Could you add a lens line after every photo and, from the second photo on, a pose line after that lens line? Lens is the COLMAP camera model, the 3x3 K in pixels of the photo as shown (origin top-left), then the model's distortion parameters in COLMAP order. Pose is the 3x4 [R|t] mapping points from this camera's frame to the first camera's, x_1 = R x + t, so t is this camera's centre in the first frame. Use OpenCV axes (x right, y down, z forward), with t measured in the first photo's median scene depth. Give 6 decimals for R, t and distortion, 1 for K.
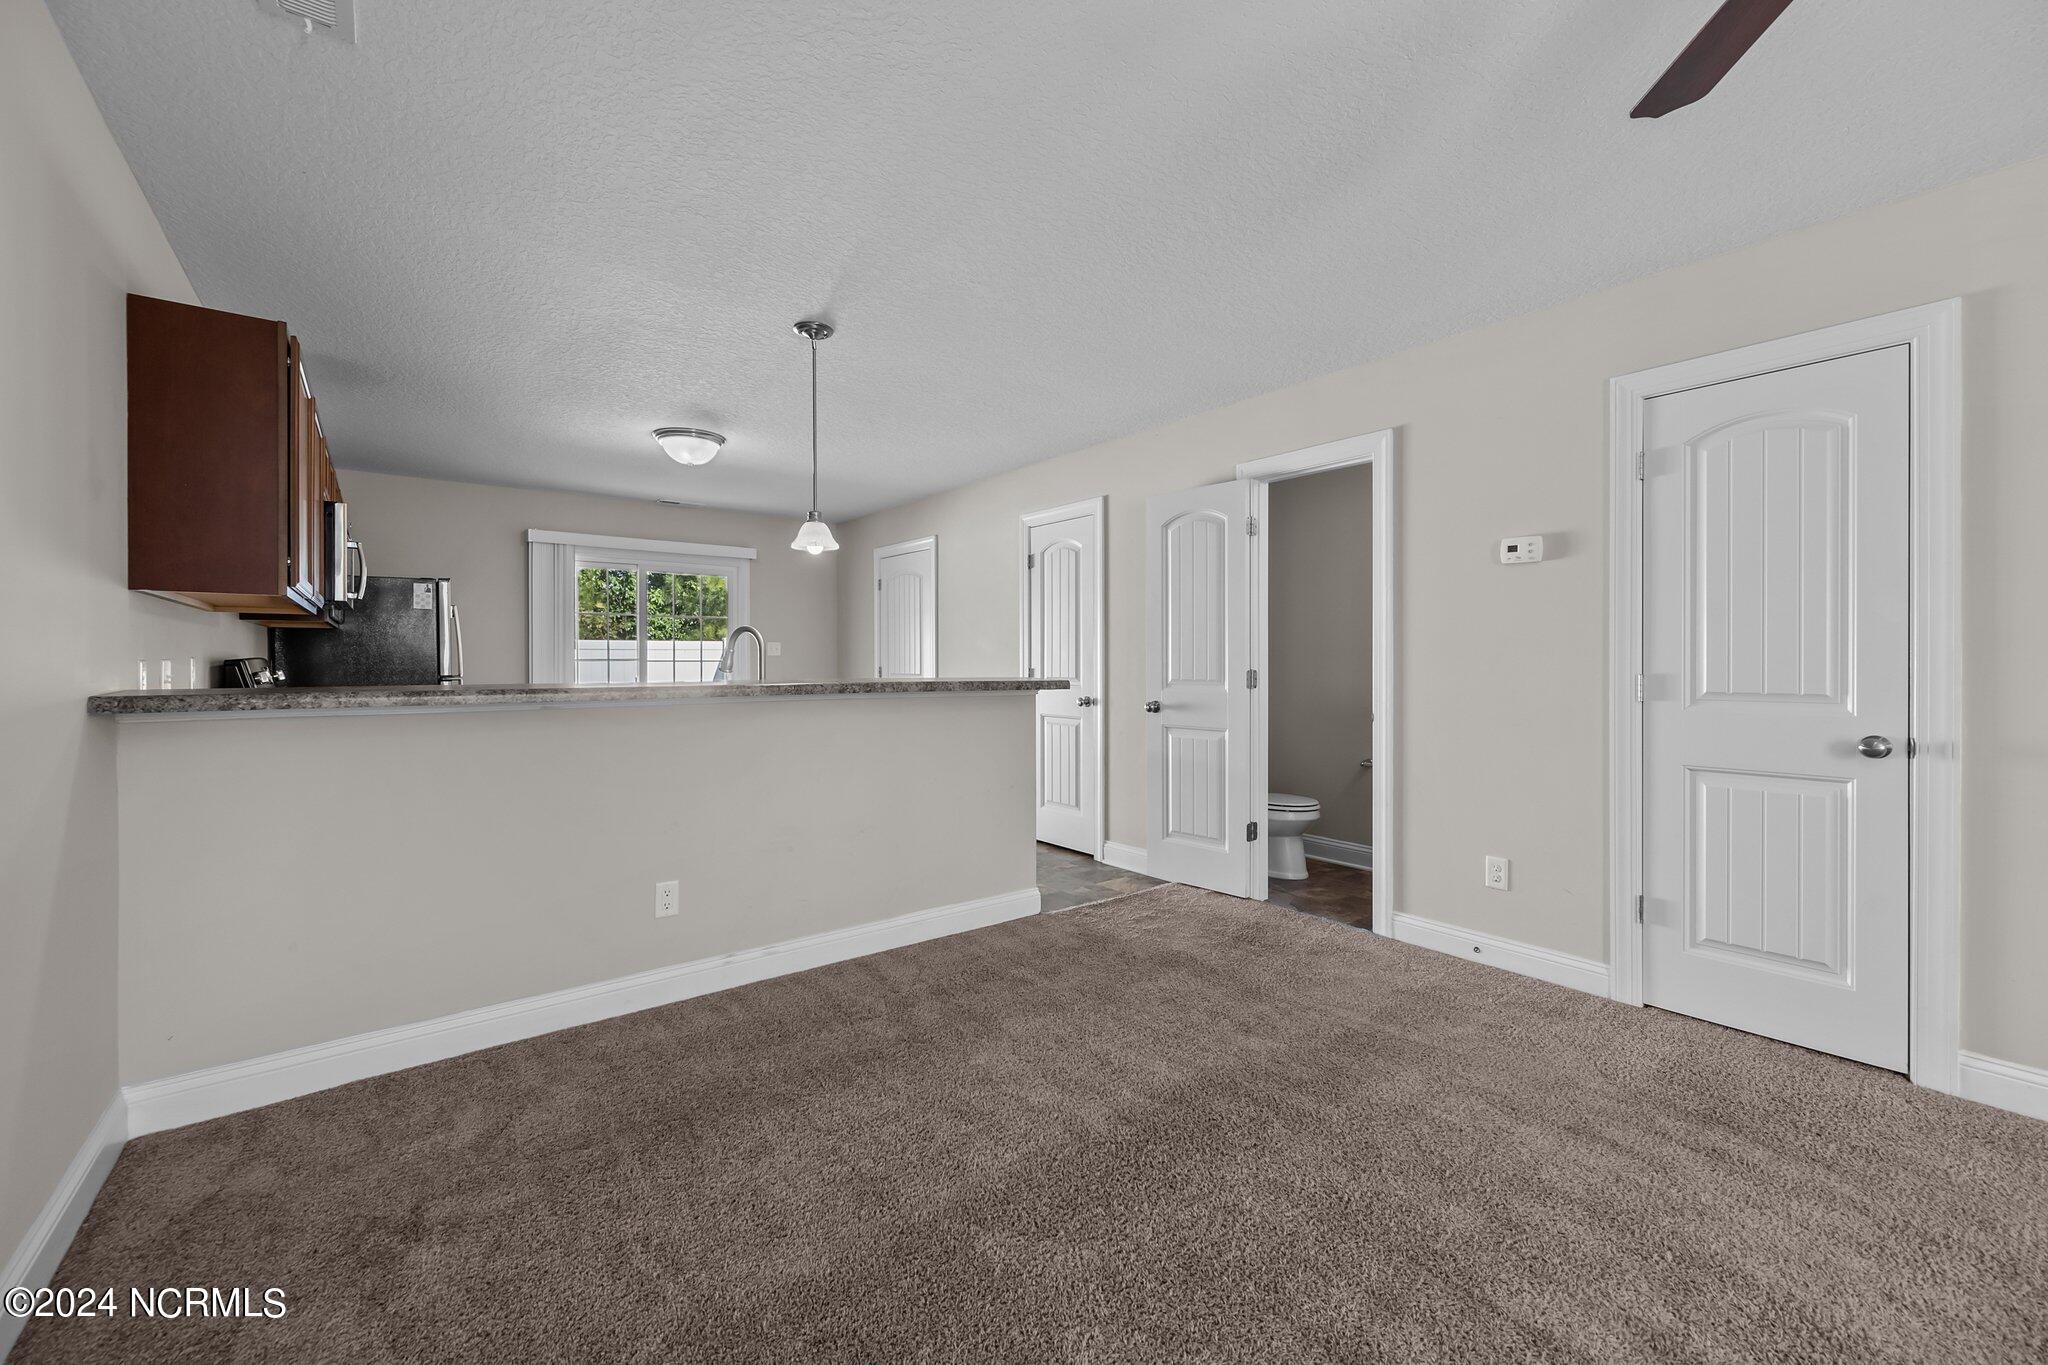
lens RADIAL K [[812.6, 0, 1021.0], [0, 812.6, 671.4], [0, 0, 1]] dist [-0.001058, 0.000169]
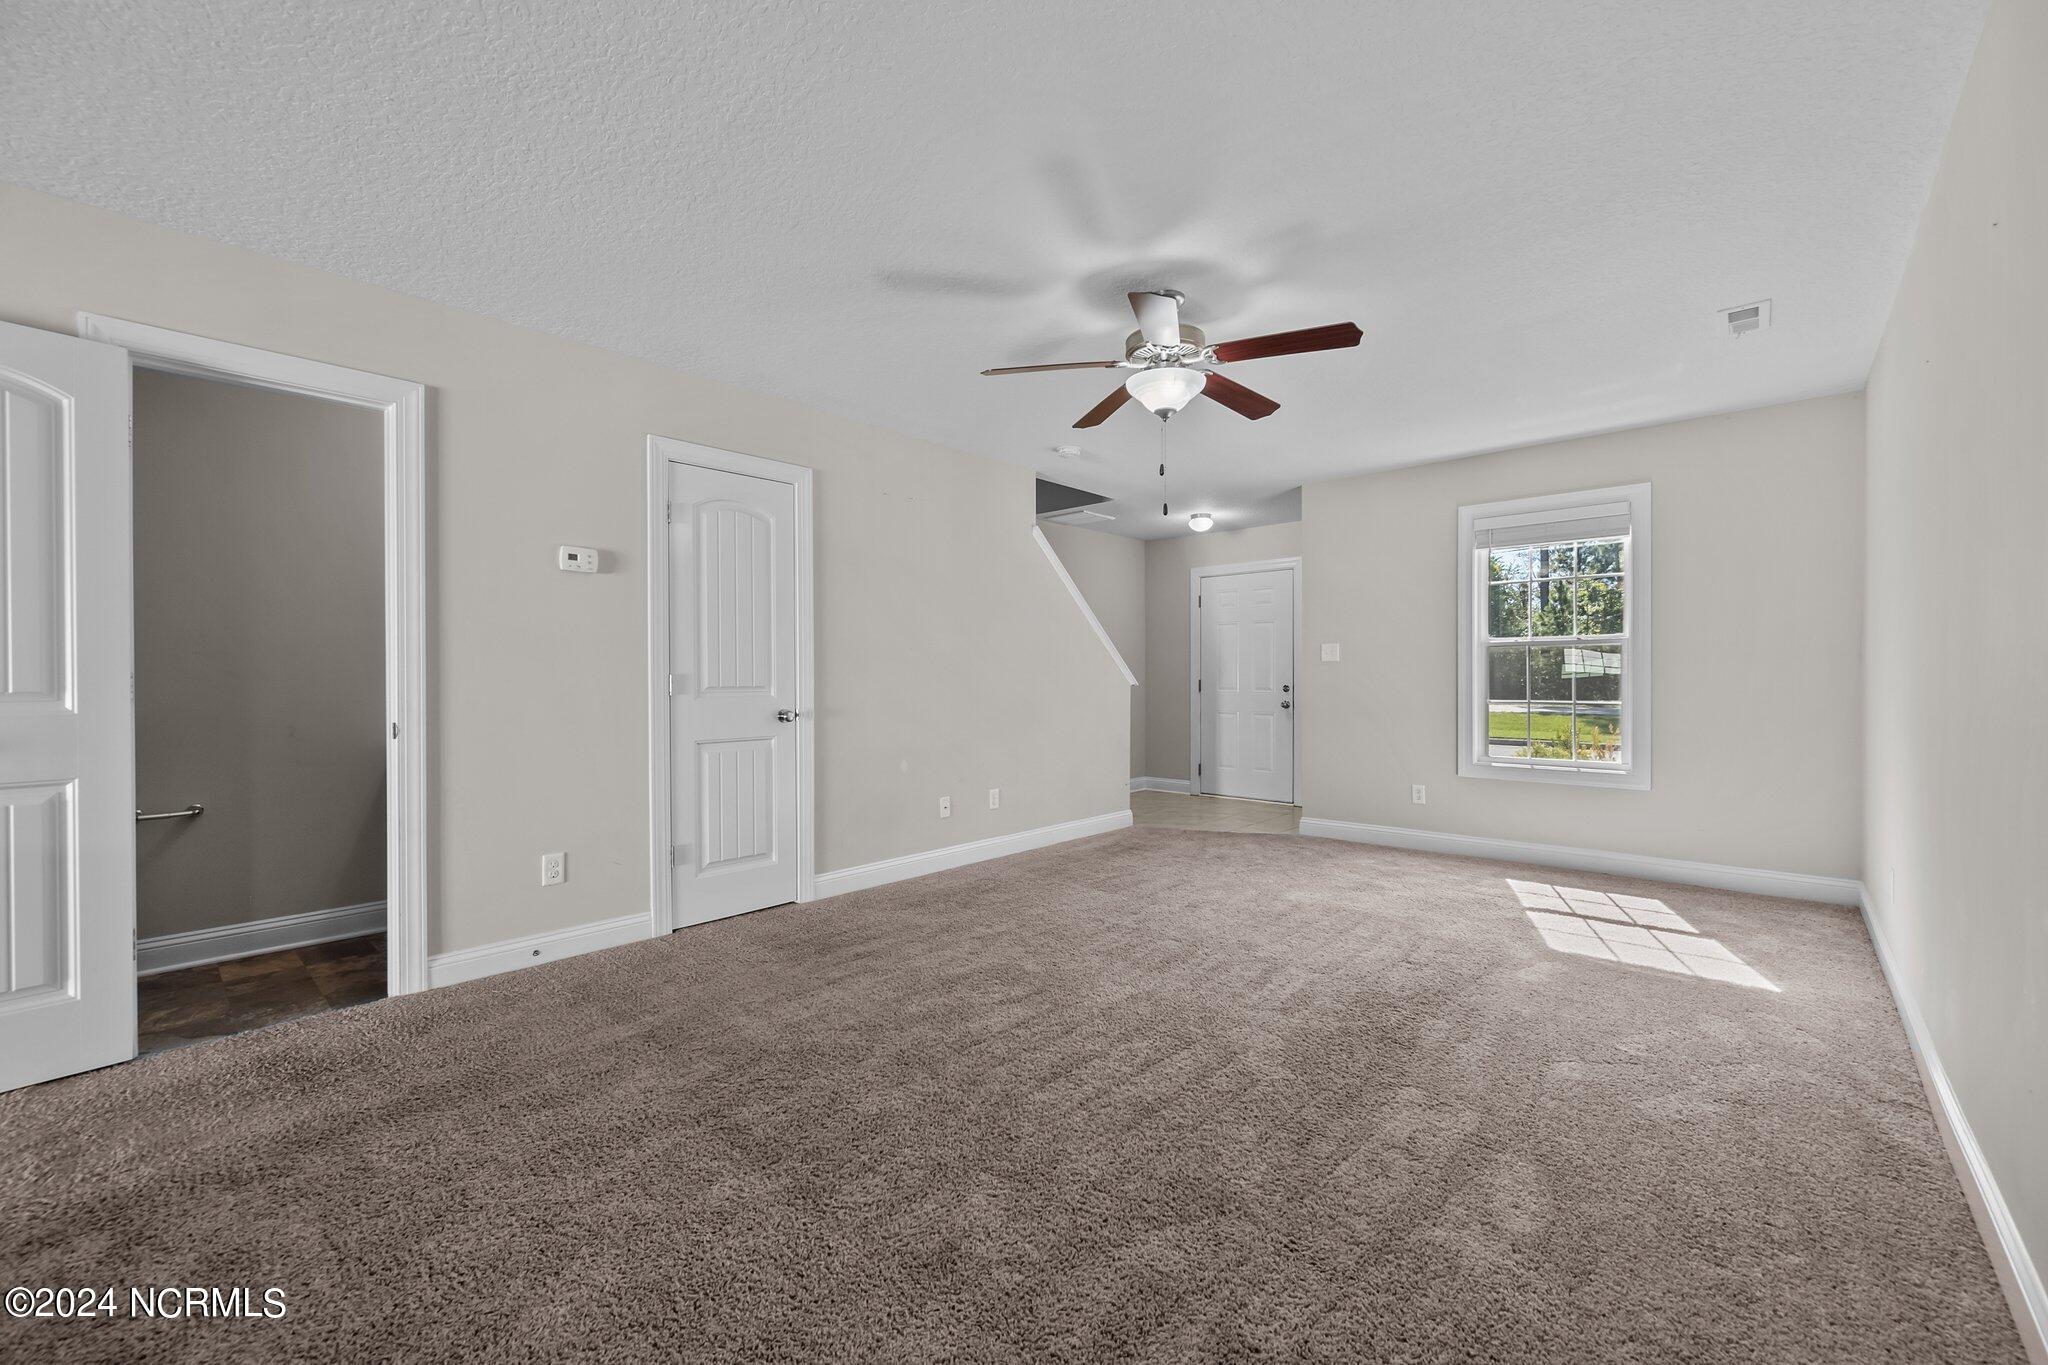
lens RADIAL K [[812.6, 0, 1037.3], [0, 812.6, 684.8], [0, 0, 1]] dist [-0.001058, 0.000169]
pose [[-0.176706, -0.008344, 0.984228, -0.464560], [0.013415, 0.999851, 0.010884, 0.010187], [-0.984172, 0.015127, -0.176567, 0.502274]]
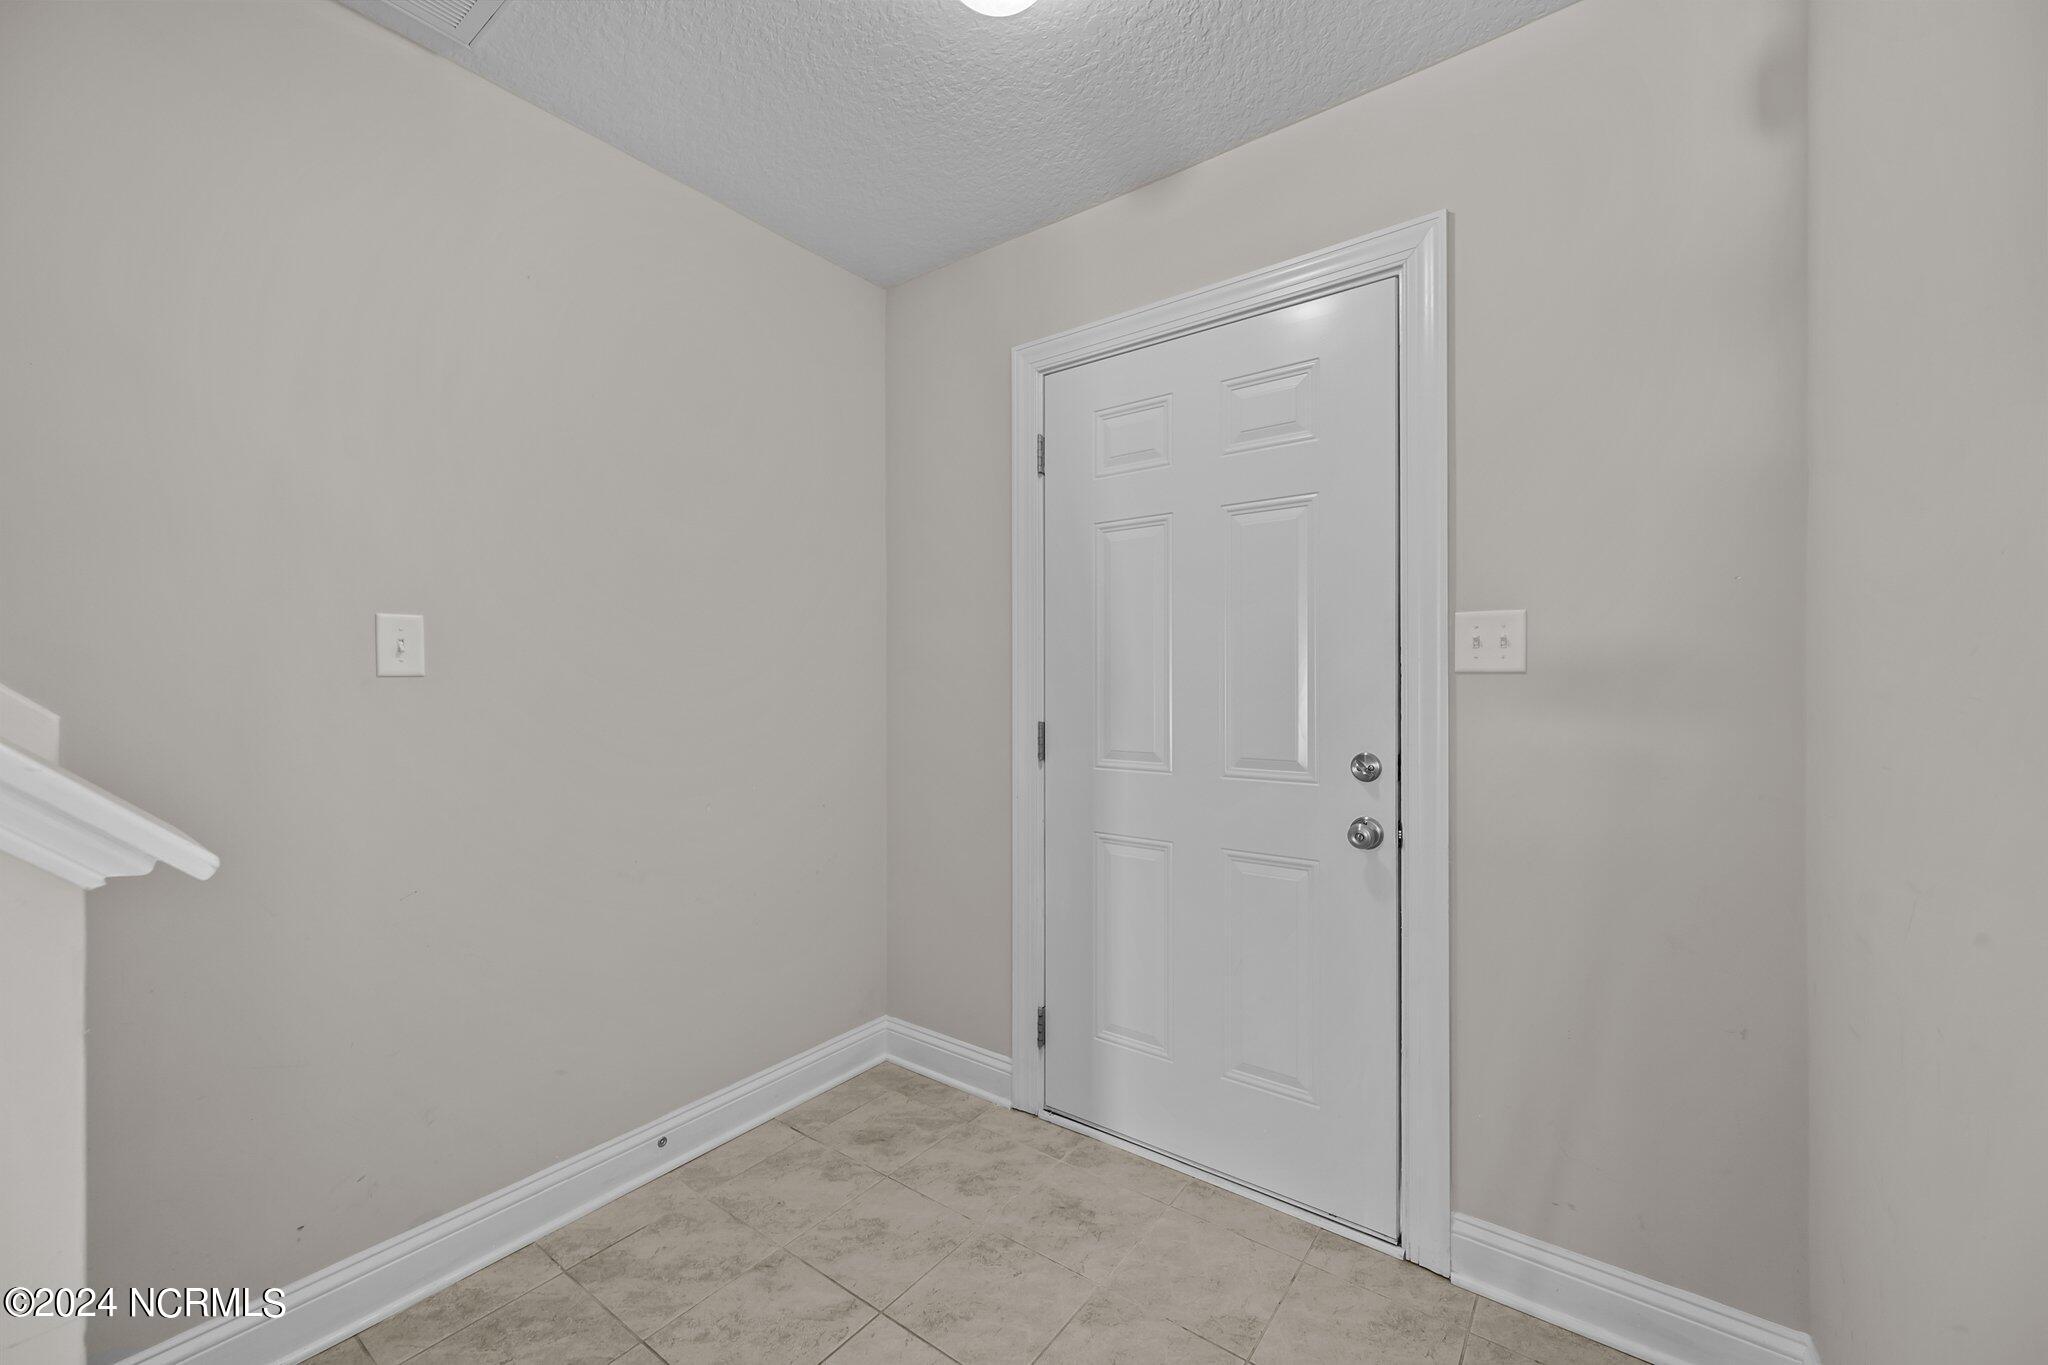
lens RADIAL K [[812.6, 0, 1032.8], [0, 812.6, 679.6], [0, 0, 1]] dist [-0.001058, 0.000169]
pose [[-0.276273, 0.002693, 0.961075, 0.972311], [0.011366, 0.999935, 0.000465, -0.006056], [-0.961012, 0.011052, -0.276286, -0.121422]]
